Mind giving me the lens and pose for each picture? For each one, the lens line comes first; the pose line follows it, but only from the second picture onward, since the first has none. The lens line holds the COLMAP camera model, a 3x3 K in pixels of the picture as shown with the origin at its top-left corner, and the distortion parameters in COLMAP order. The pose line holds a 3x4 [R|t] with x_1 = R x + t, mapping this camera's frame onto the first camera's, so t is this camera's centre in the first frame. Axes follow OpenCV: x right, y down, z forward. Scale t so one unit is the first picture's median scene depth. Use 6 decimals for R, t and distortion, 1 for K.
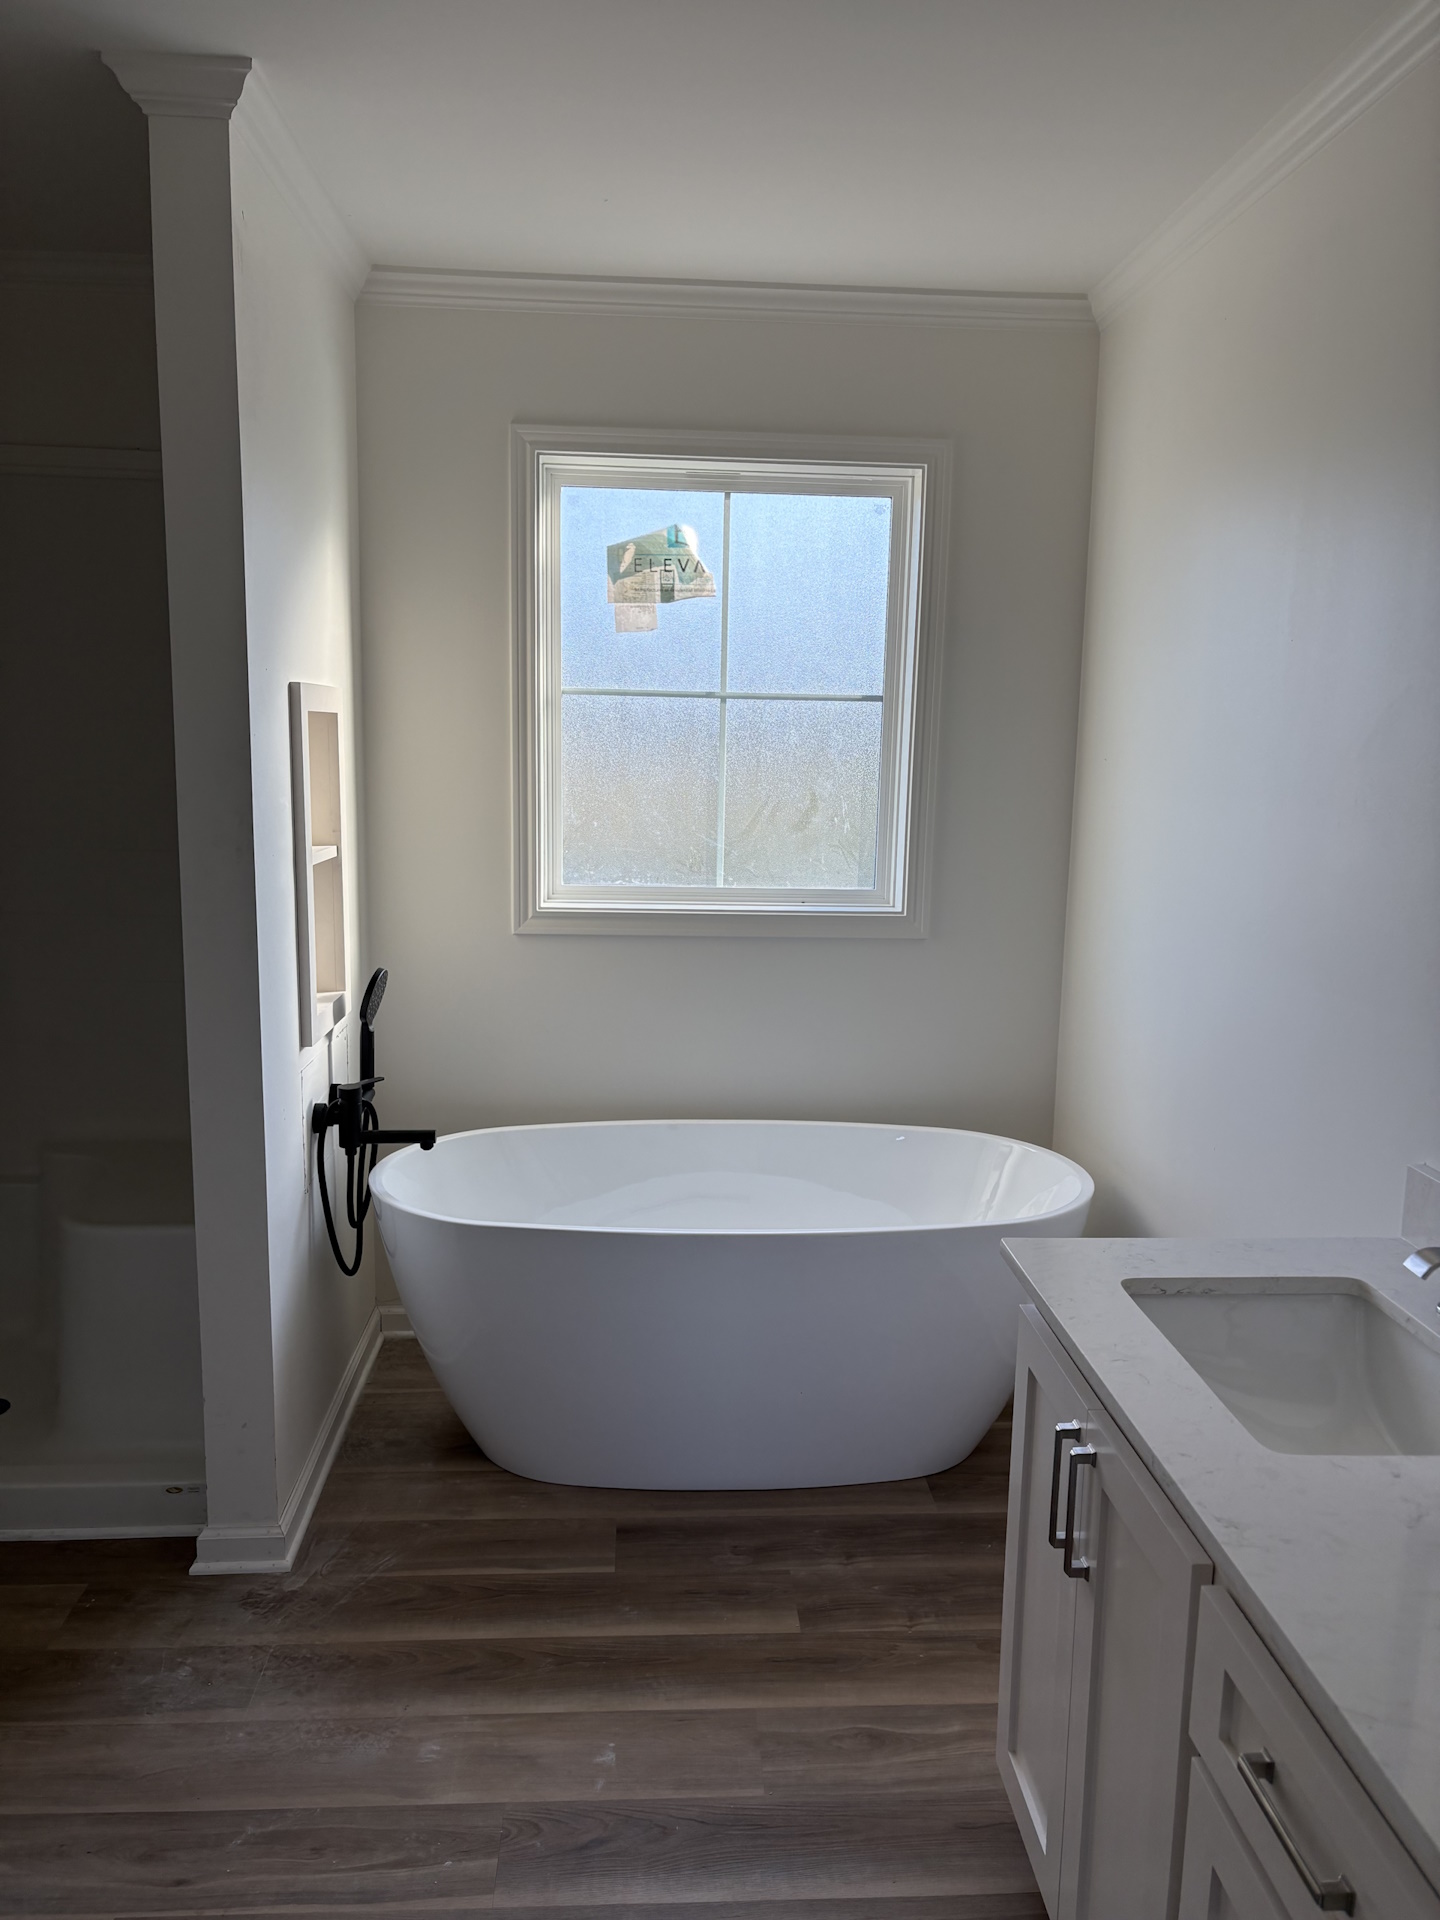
lens RADIAL K [[1477.9, 0, 716.8], [0, 1477.9, 957.9], [0, 0, 1]] dist [0.051859, -0.050627]
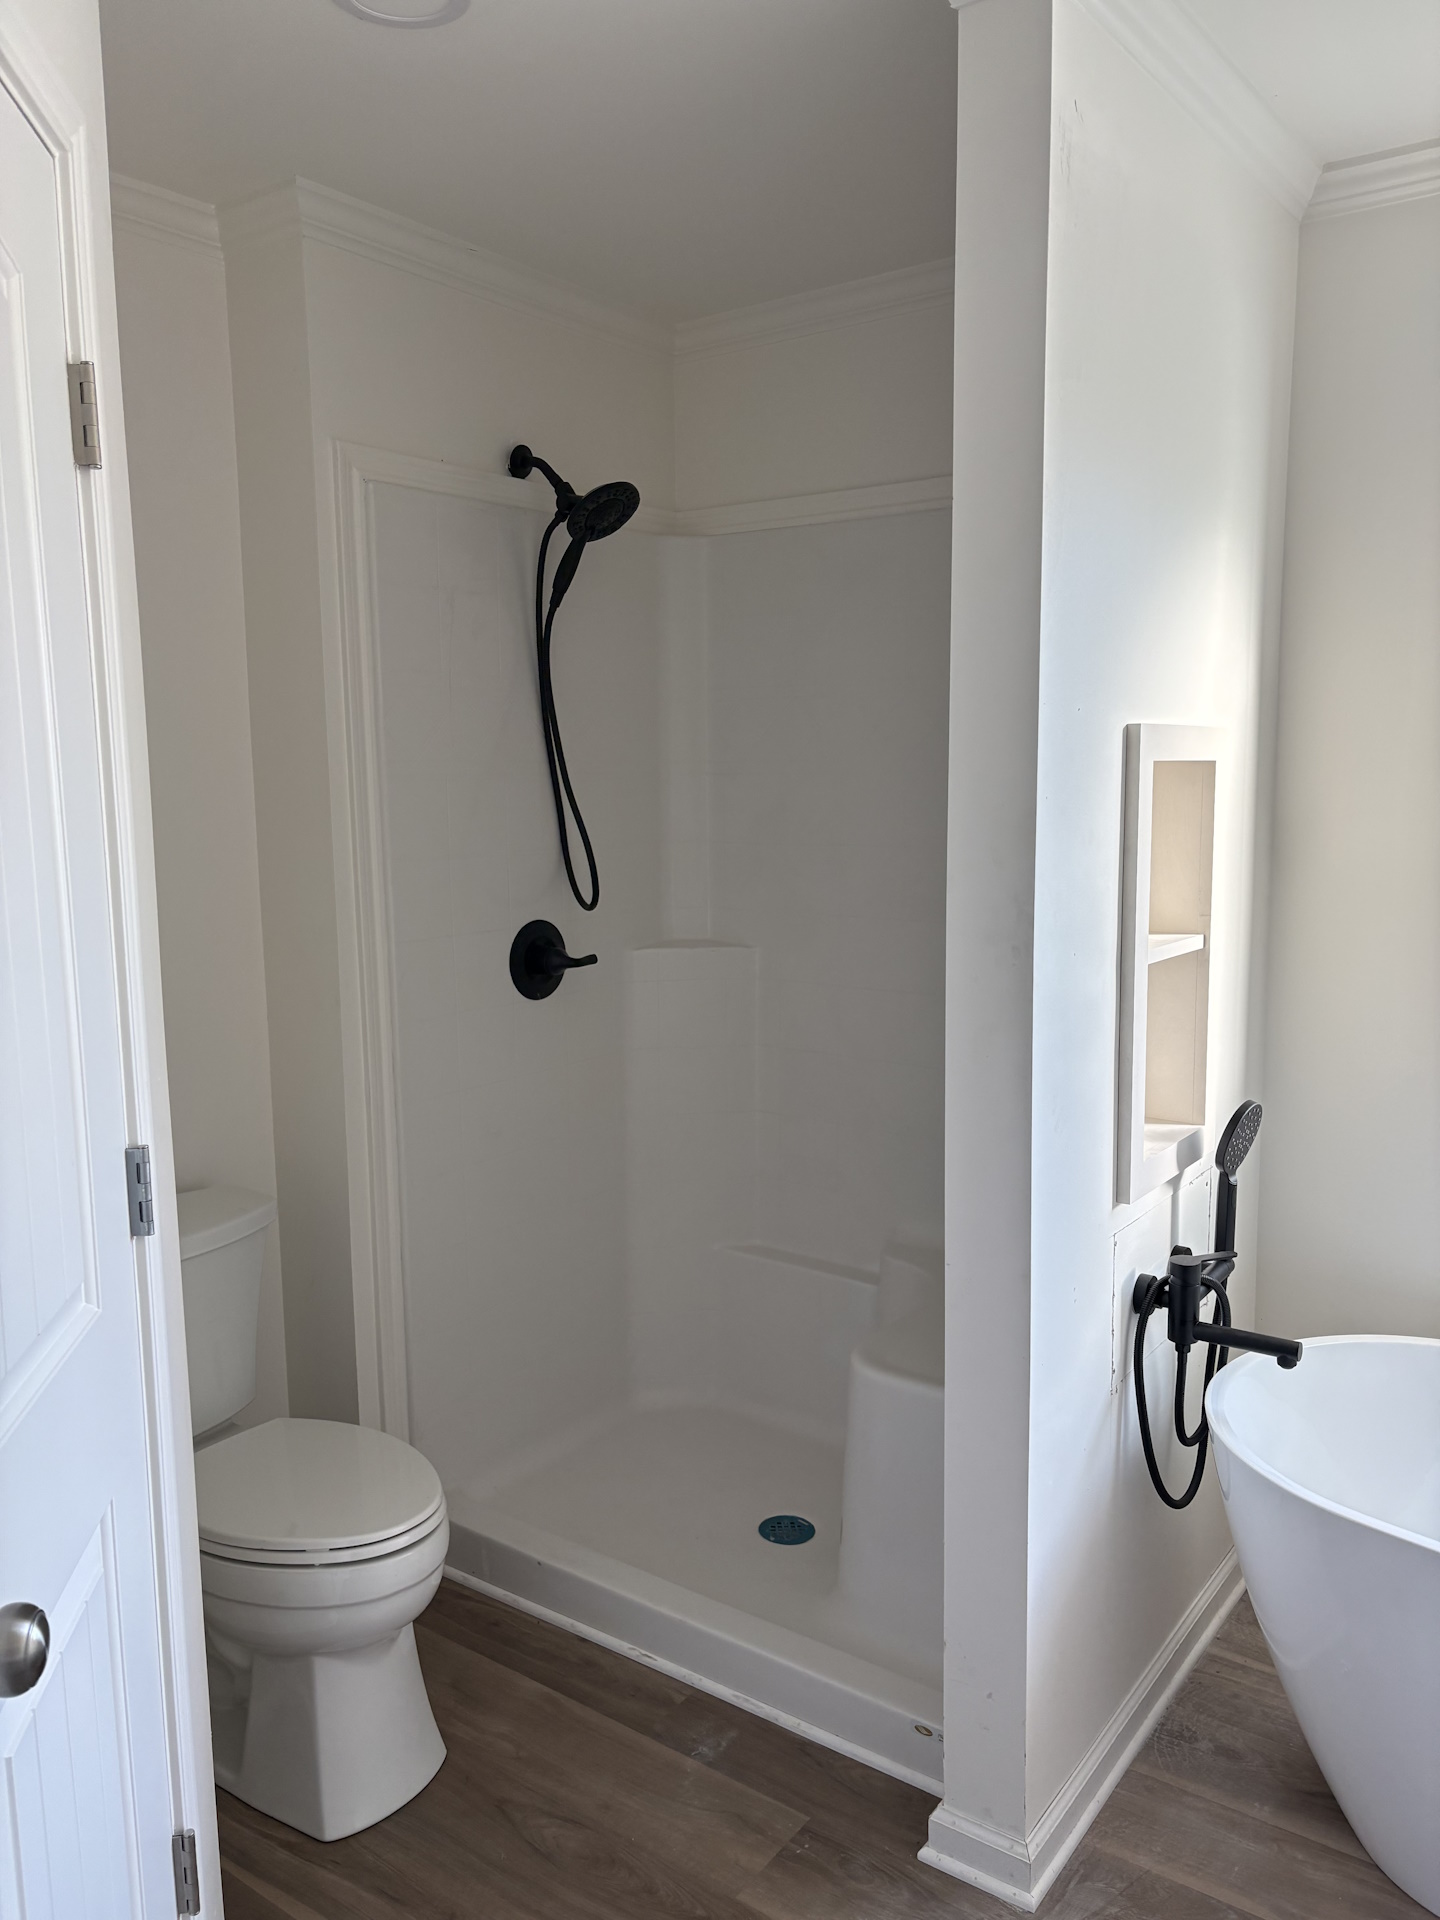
lens RADIAL K [[1477.9, 0, 731.9], [0, 1477.9, 950.1], [0, 0, 1]] dist [0.051859, -0.050627]
pose [[0.778408, 0.056187, -0.625239, 0.033548], [-0.073612, 0.997285, -0.002025, -0.050319], [0.623427, 0.047601, 0.780431, 0.266647]]
